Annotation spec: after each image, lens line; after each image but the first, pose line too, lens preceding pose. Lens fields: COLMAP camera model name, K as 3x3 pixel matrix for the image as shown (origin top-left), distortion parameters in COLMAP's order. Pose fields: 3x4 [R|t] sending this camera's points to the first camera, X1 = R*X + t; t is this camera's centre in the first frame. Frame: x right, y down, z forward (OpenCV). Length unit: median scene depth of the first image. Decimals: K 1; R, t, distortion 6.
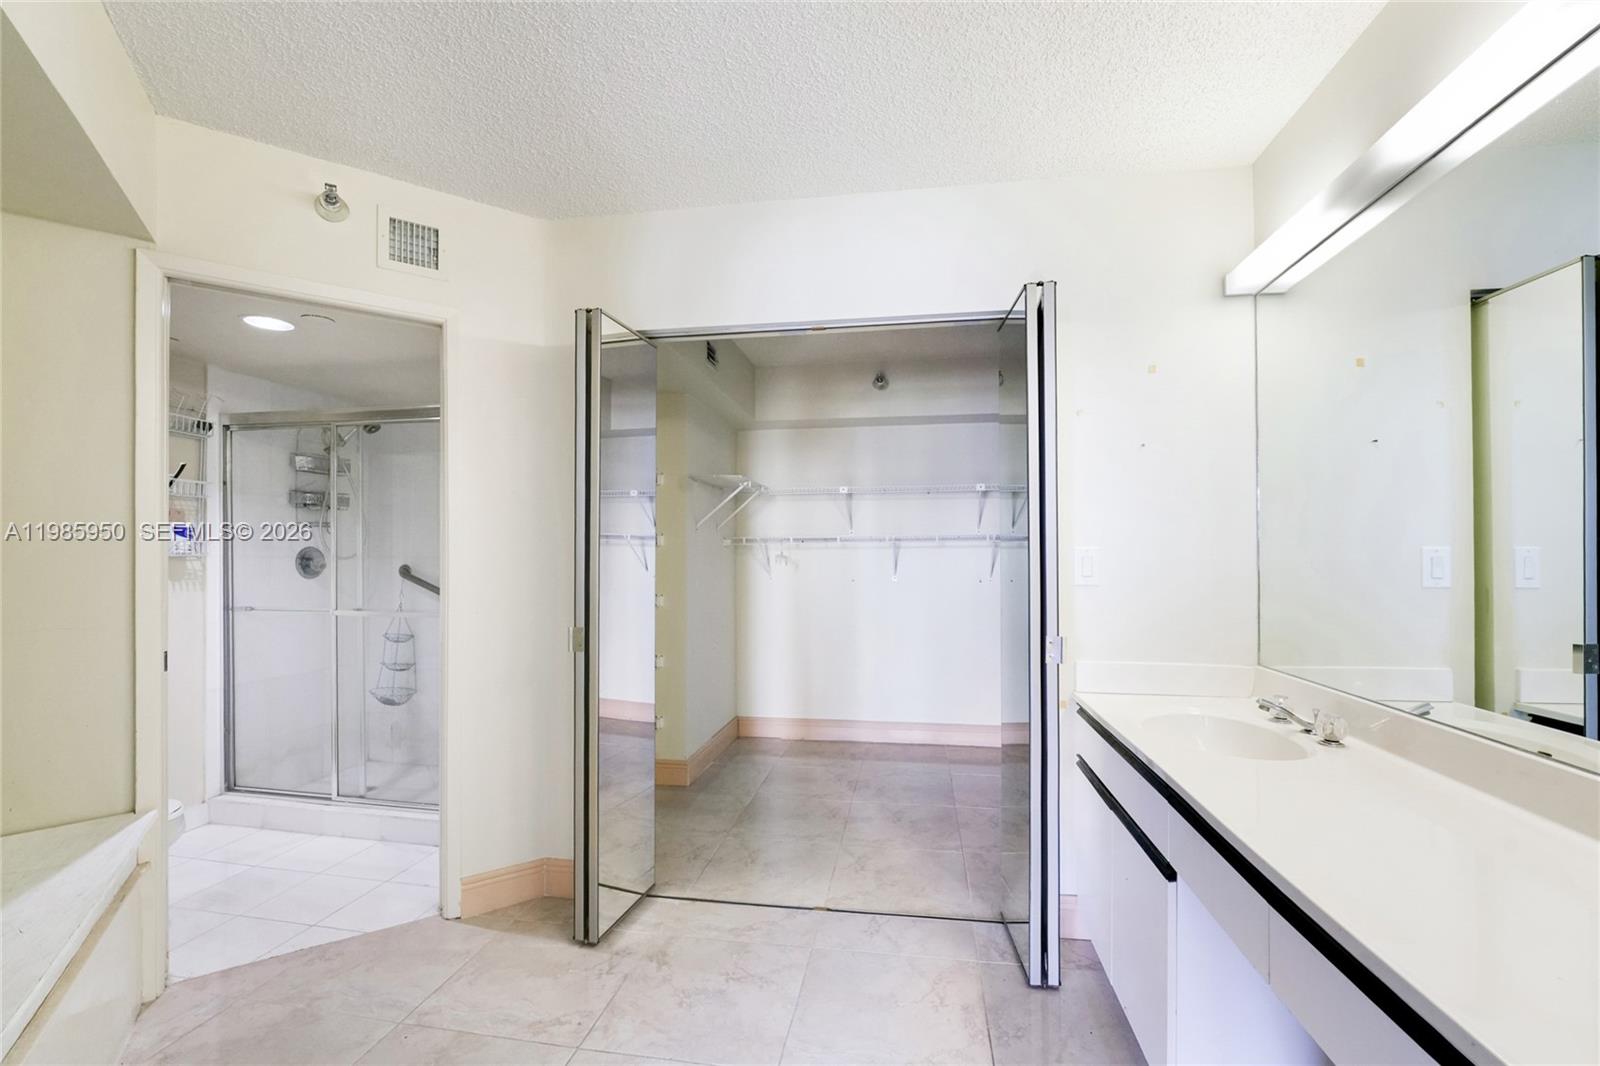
lens RADIAL K [[614.1, 0, 790.5], [0, 614.1, 556.0], [0, 0, 1]] dist [0.000528, -0.000246]
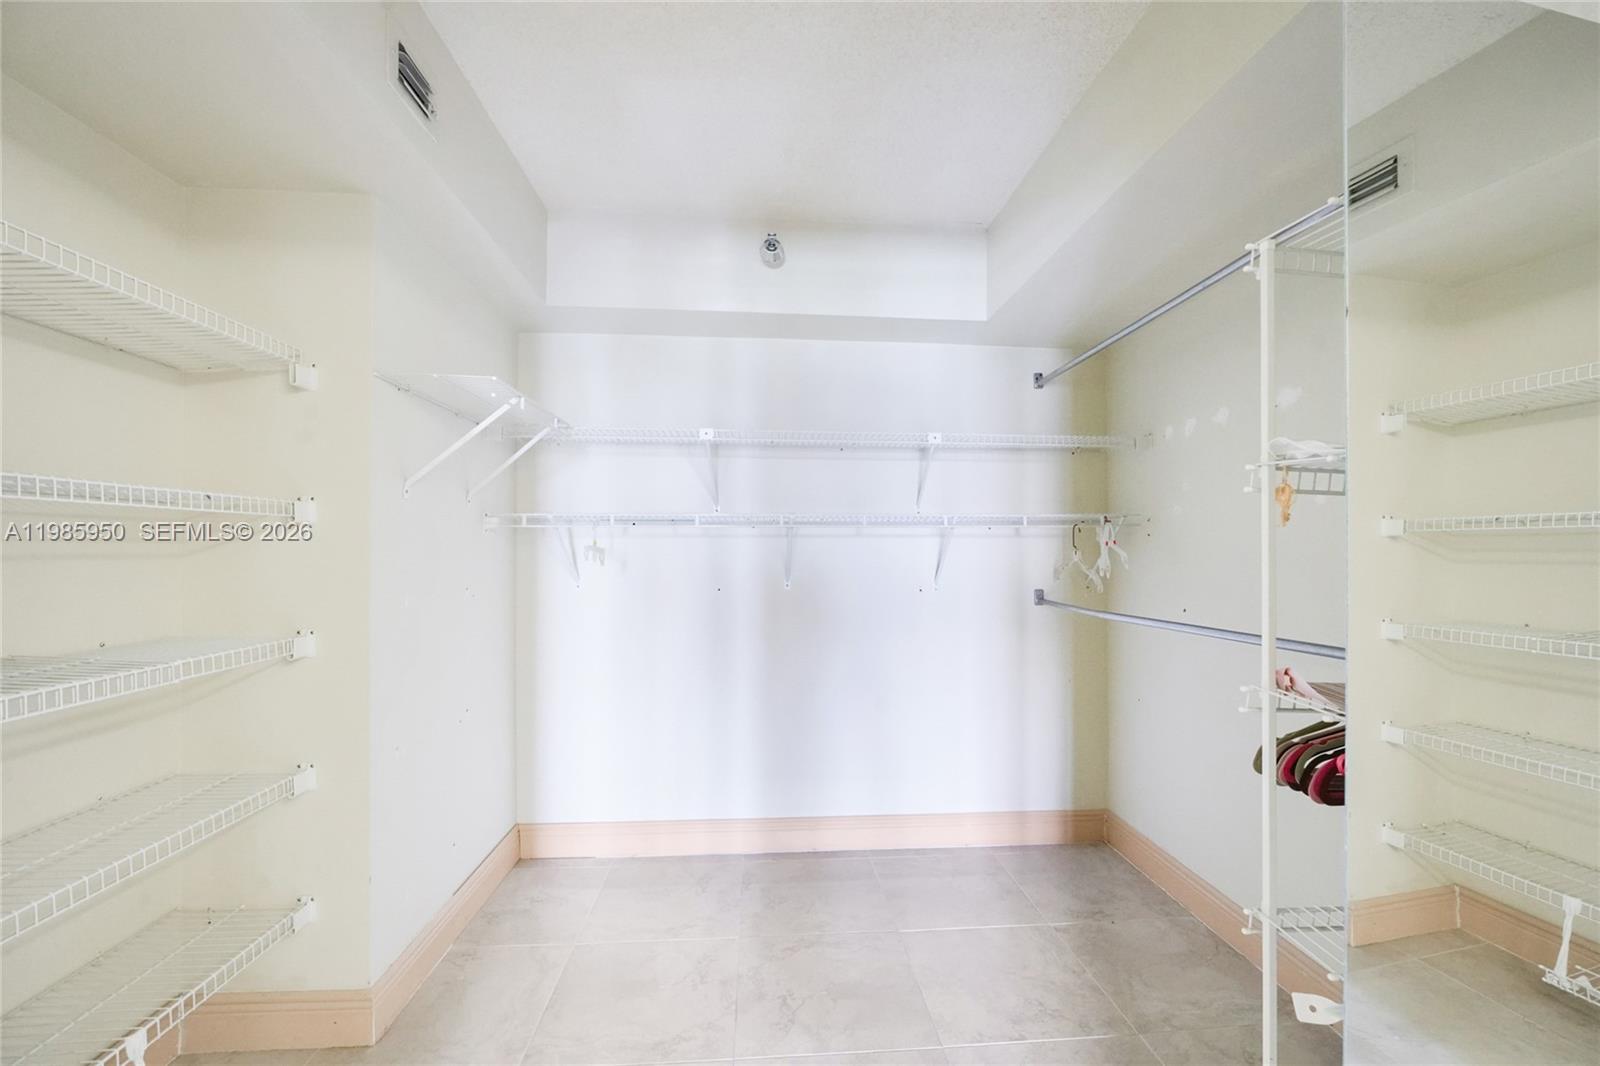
lens RADIAL K [[614.1, 0, 790.5], [0, 614.1, 556.0], [0, 0, 1]] dist [0.000528, -0.000246]
pose [[0.965436, 0.001632, 0.260636, 0.011151], [-0.007946, 0.999700, 0.023171, -0.007525], [-0.260520, -0.024441, 0.965159, 0.401890]]
